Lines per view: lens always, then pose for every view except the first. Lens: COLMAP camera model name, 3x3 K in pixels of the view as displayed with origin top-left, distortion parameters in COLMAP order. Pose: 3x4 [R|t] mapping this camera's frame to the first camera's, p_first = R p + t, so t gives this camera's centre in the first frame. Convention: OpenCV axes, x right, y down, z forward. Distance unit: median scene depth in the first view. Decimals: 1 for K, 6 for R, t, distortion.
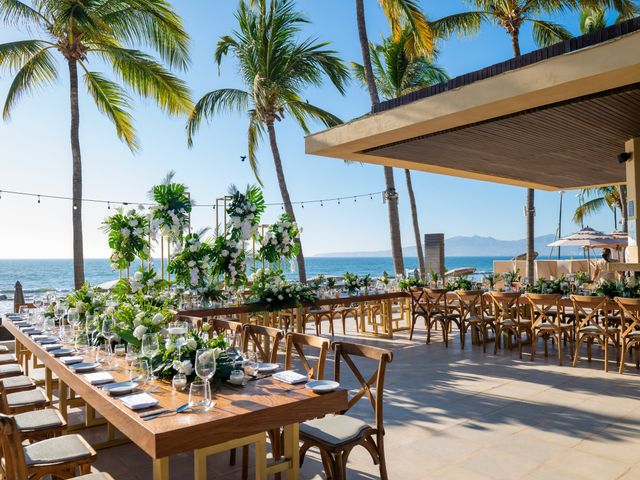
lens RADIAL K [[492.8, 0, 320.0], [0, 492.8, 240.0], [0, 0, 1]] dist [-0.001008, -0.002938]
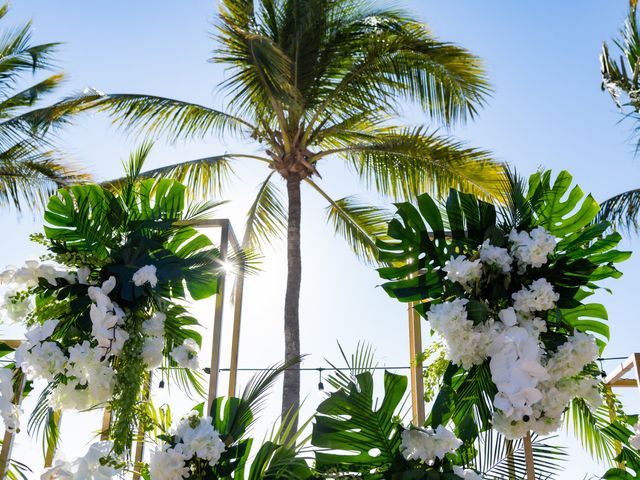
lens RADIAL K [[713.3, 0, 320.0], [0, 713.3, 240.0], [0, 0, 1]] dist [0.000795, -0.001979]
pose [[0.777751, -0.248437, -0.577393, -0.041165], [-0.004712, 0.916248, -0.400585, 0.041836], [0.628555, 0.314276, 0.711441, 0.748888]]
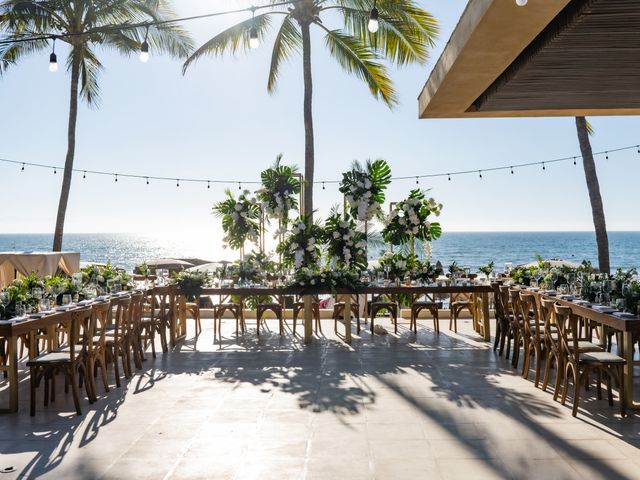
lens RADIAL K [[713.3, 0, 320.0], [0, 713.3, 240.0], [0, 0, 1]] dist [0.000795, -0.001979]
pose [[0.768647, 0.010568, -0.639586, 0.634750], [0.021279, 0.998888, 0.042078, -0.021164], [0.639319, -0.045953, 0.767567, -0.067730]]
